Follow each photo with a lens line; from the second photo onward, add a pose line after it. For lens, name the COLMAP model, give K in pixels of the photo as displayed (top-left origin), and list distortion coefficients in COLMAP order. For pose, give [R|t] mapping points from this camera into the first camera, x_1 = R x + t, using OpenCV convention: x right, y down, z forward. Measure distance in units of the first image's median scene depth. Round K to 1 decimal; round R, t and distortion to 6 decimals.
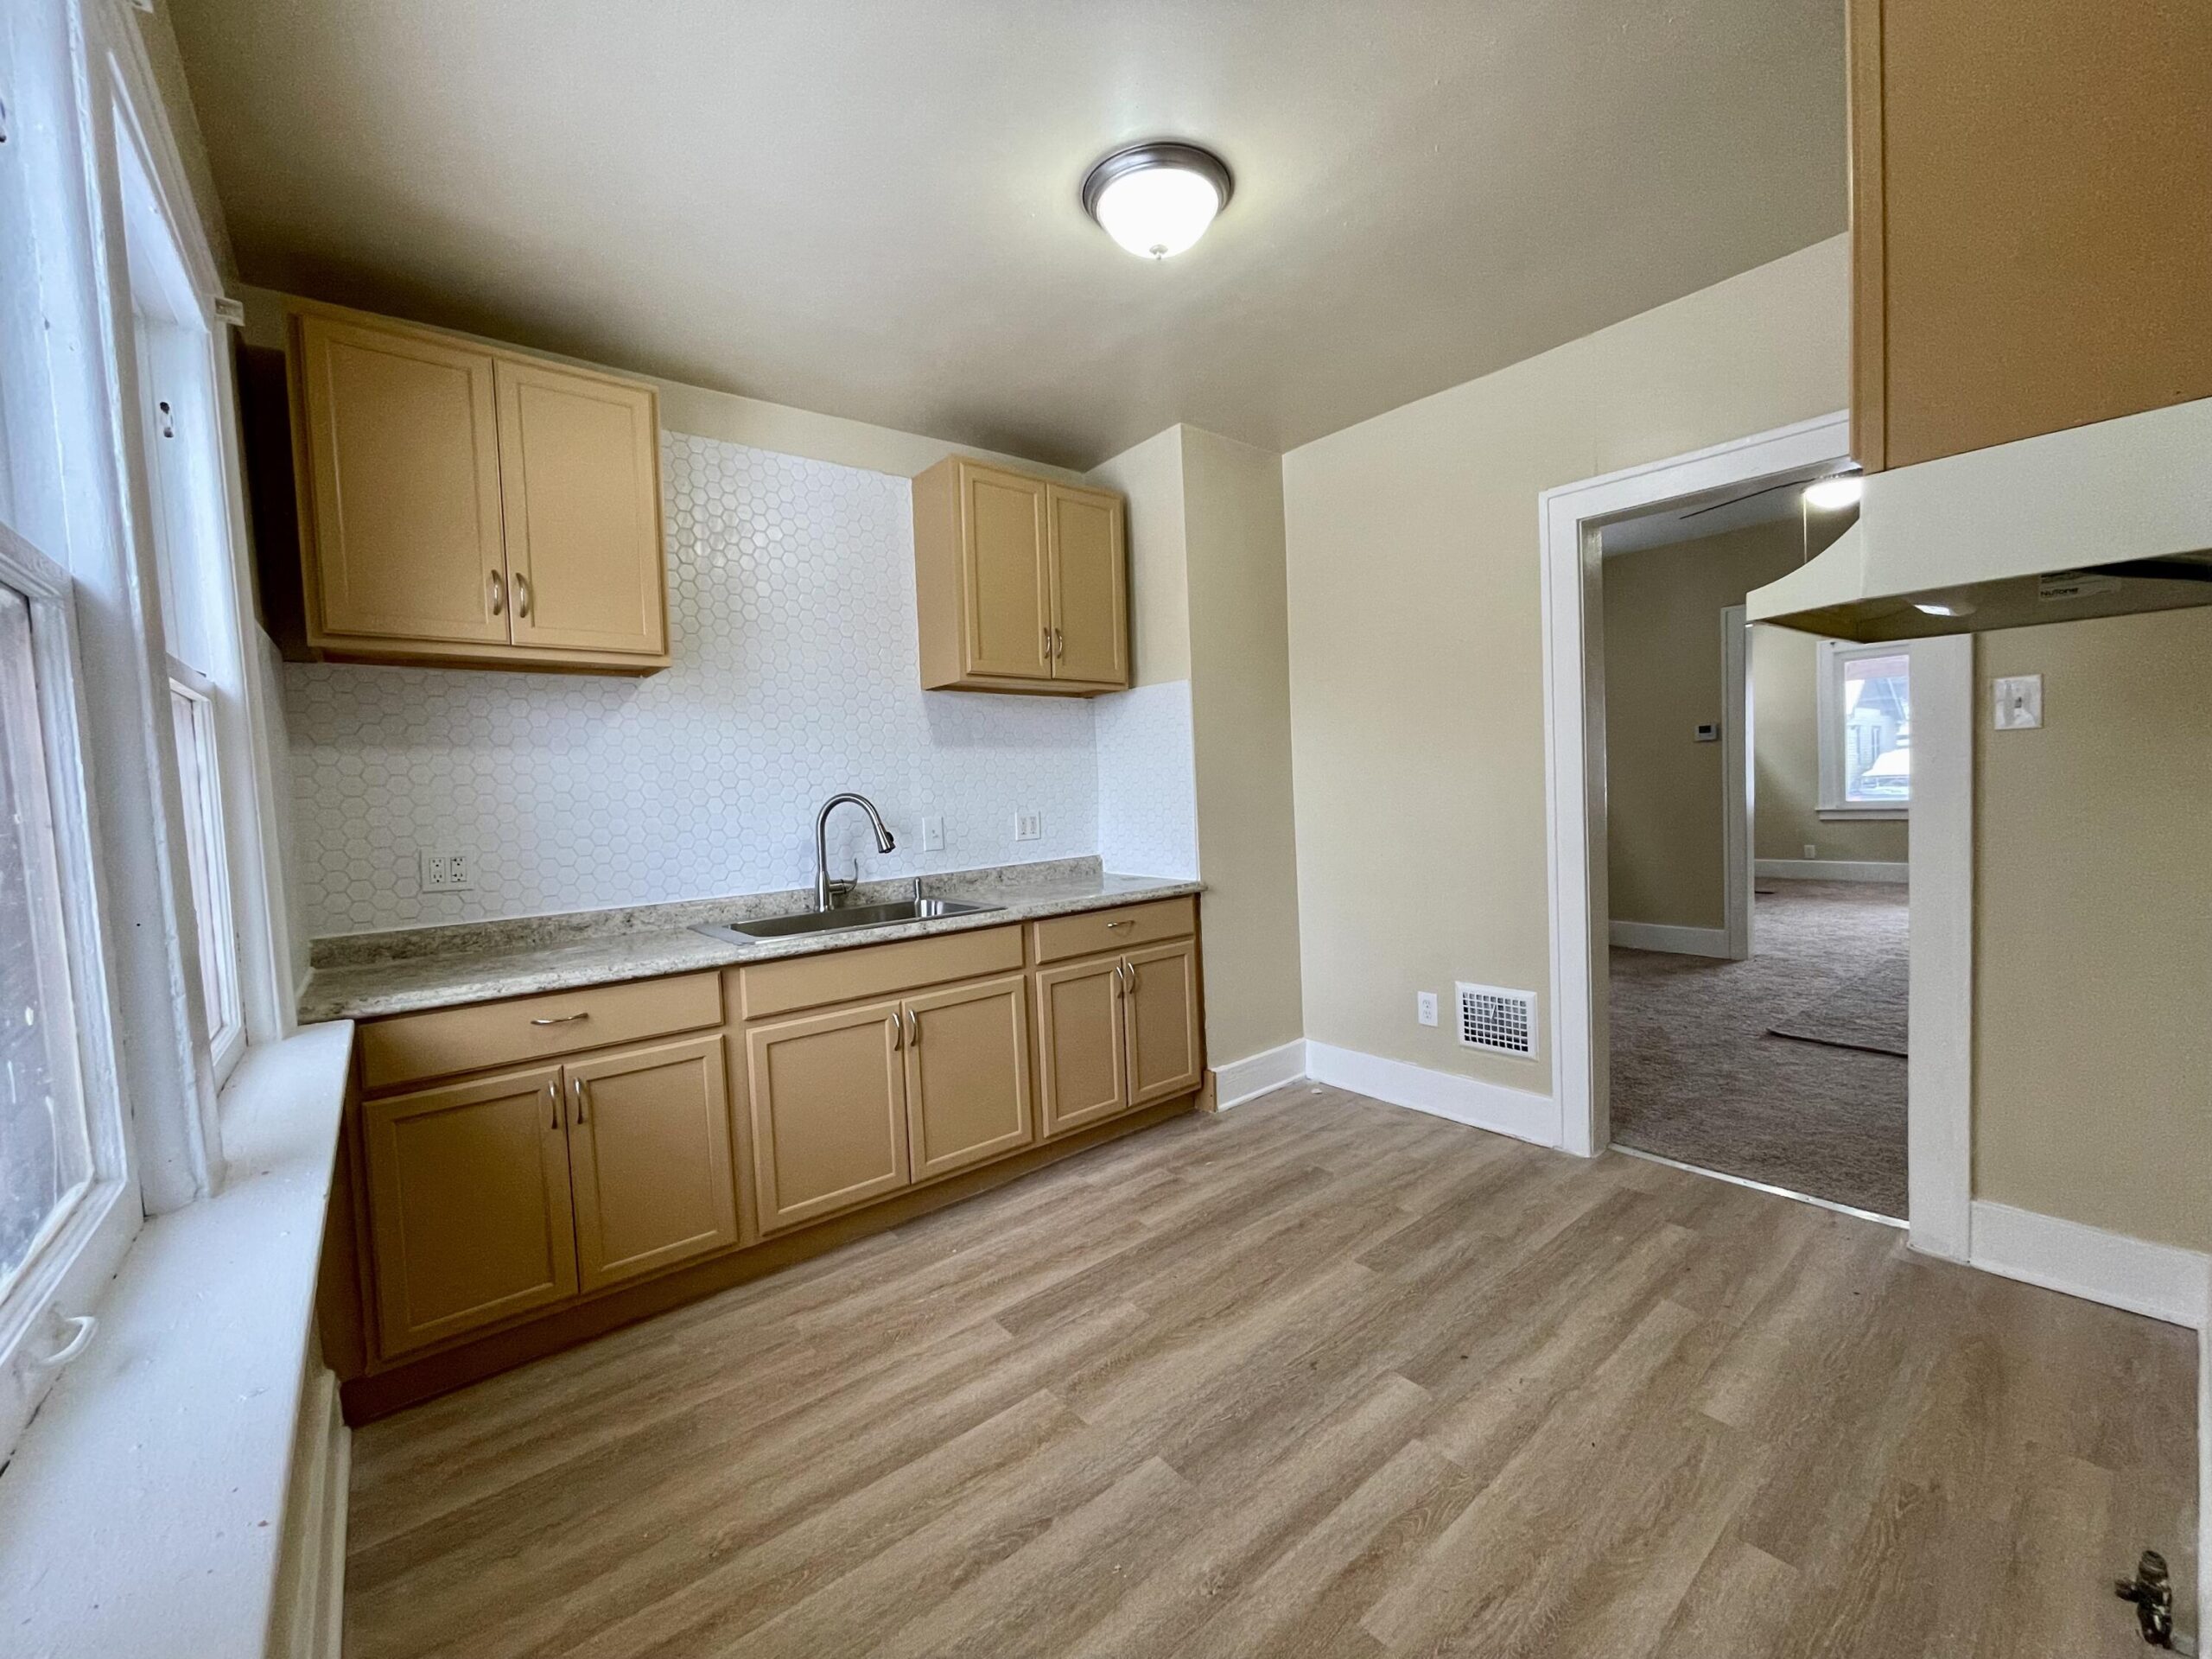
lens RADIAL K [[889.3, 0, 1093.6], [0, 889.3, 829.6], [0, 0, 1]] dist [-0.002393, 0.000952]
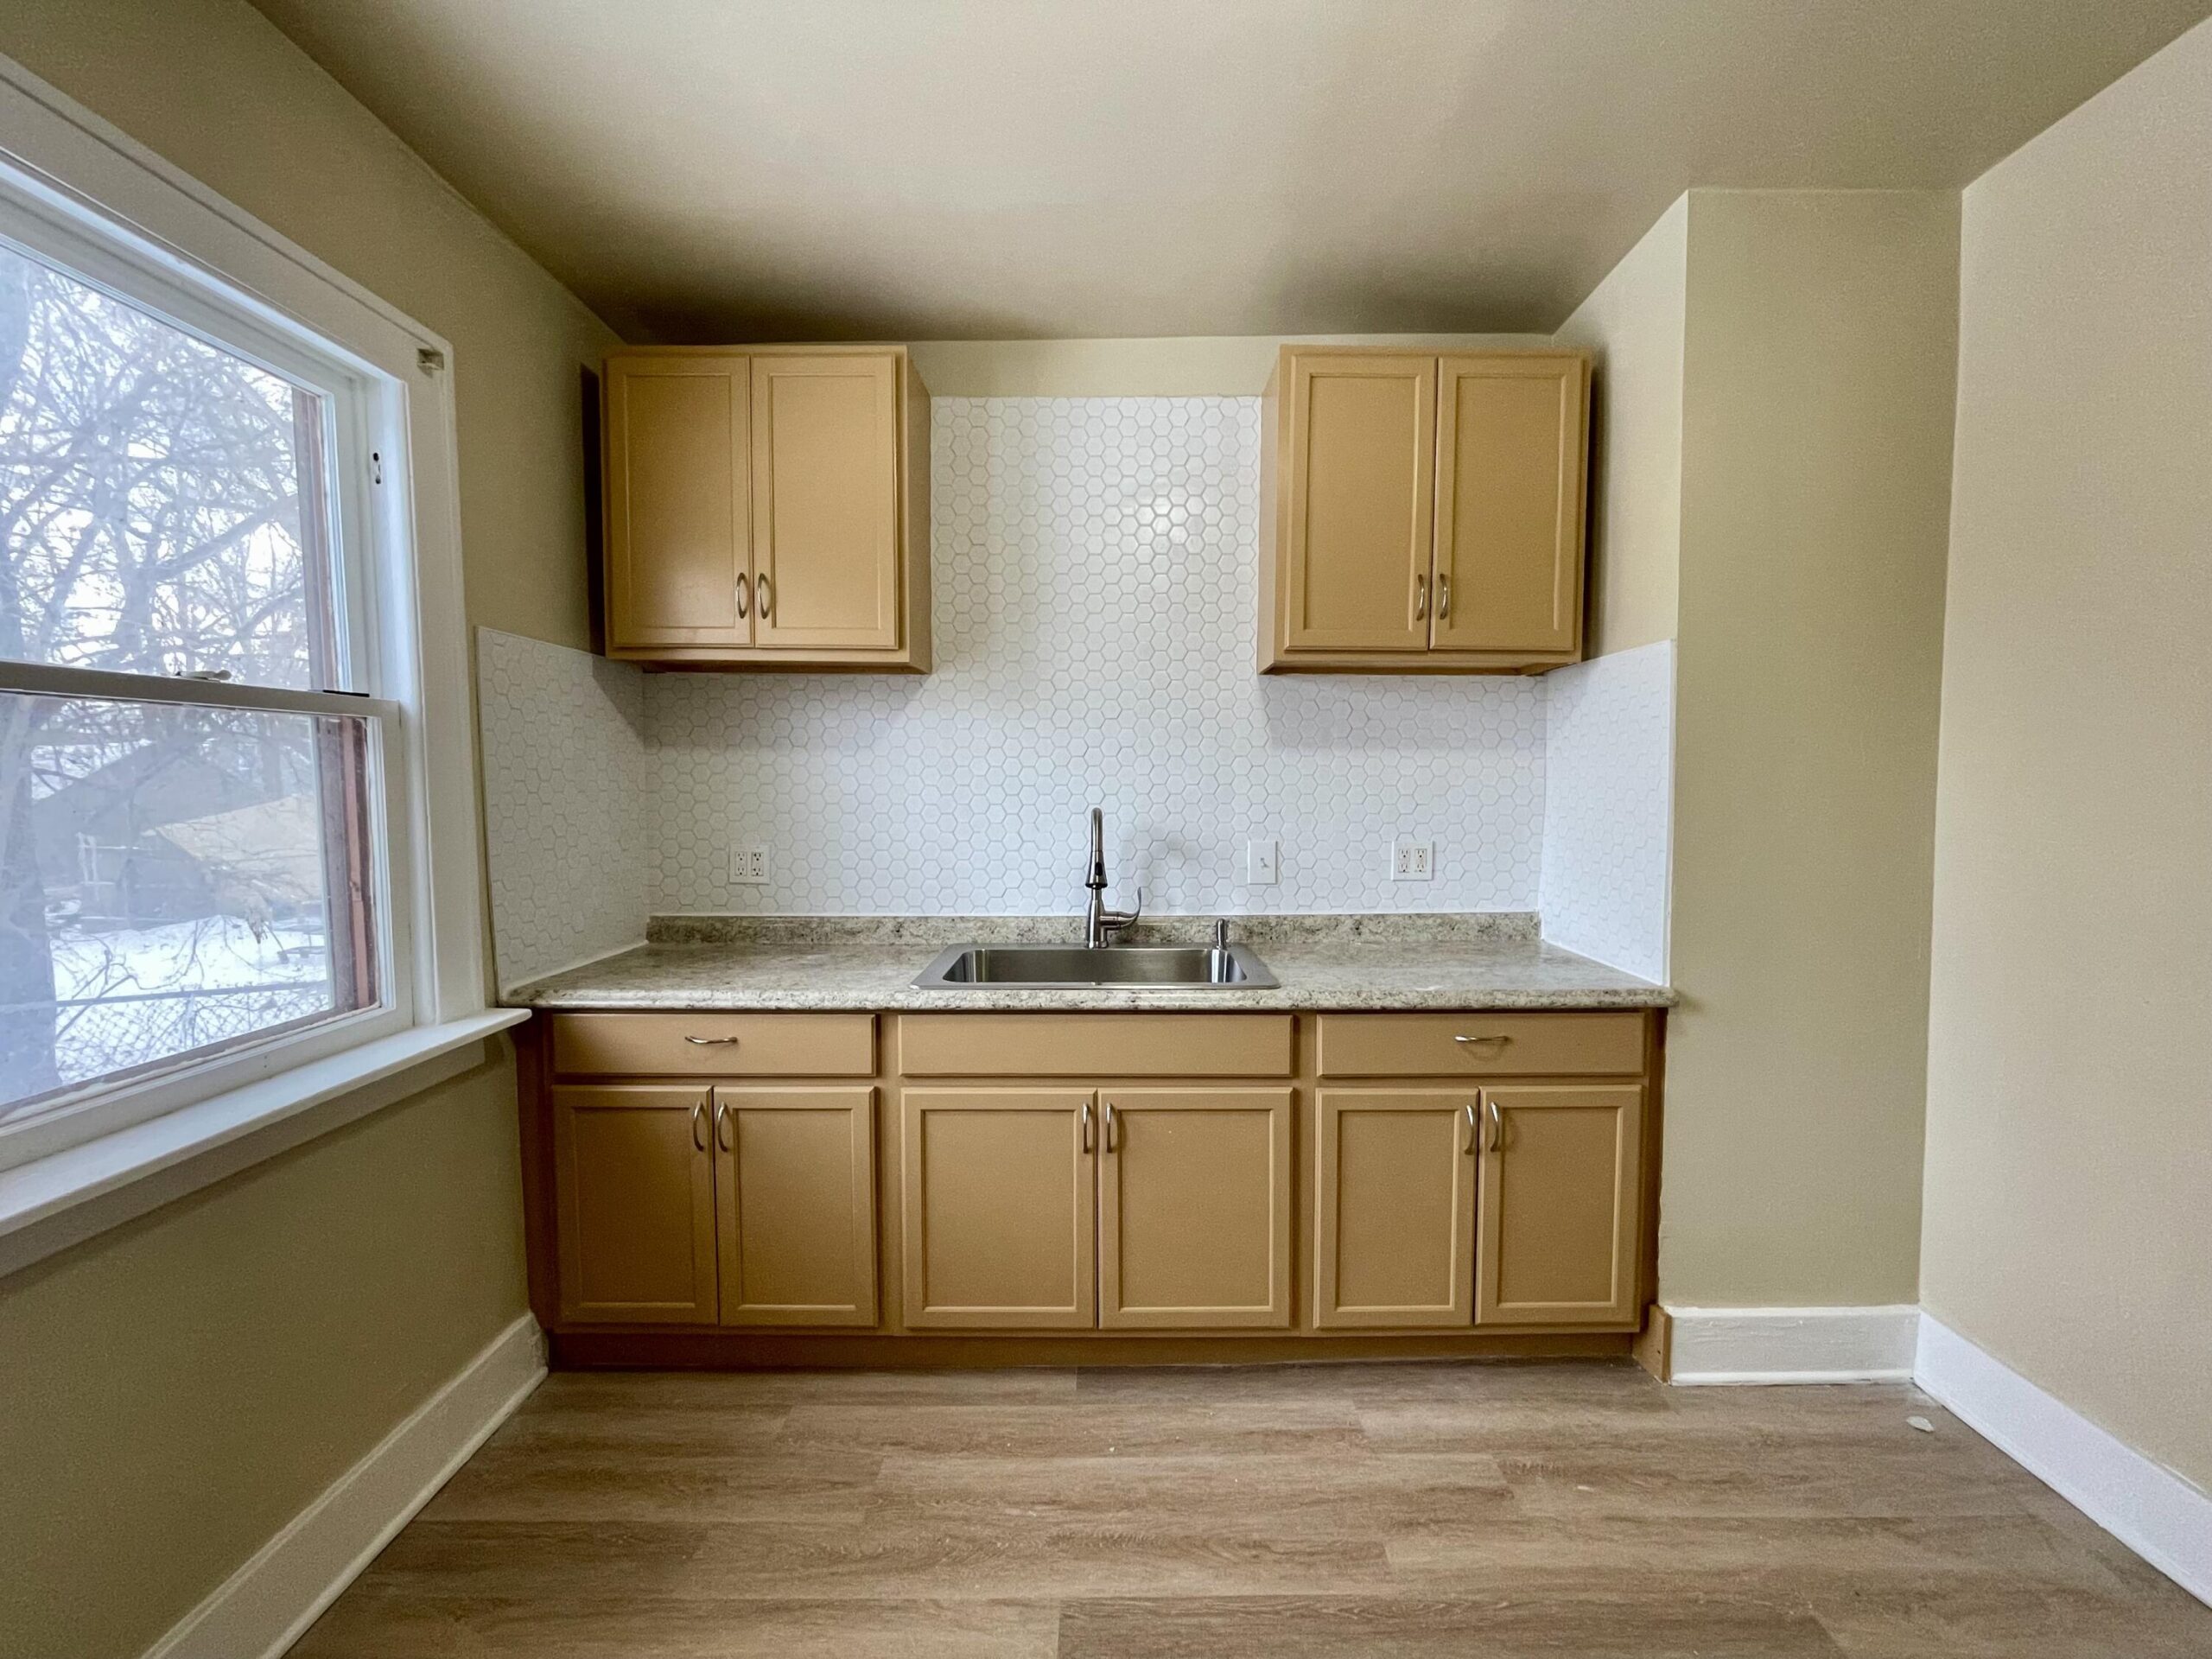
lens RADIAL K [[889.3, 0, 1120.5], [0, 889.3, 829.9], [0, 0, 1]] dist [-0.002393, 0.000952]
pose [[0.777087, 0.076126, -0.624772, 0.236363], [-0.060525, 0.997096, 0.046210, -0.060453], [0.626476, 0.001905, 0.779438, 0.386728]]
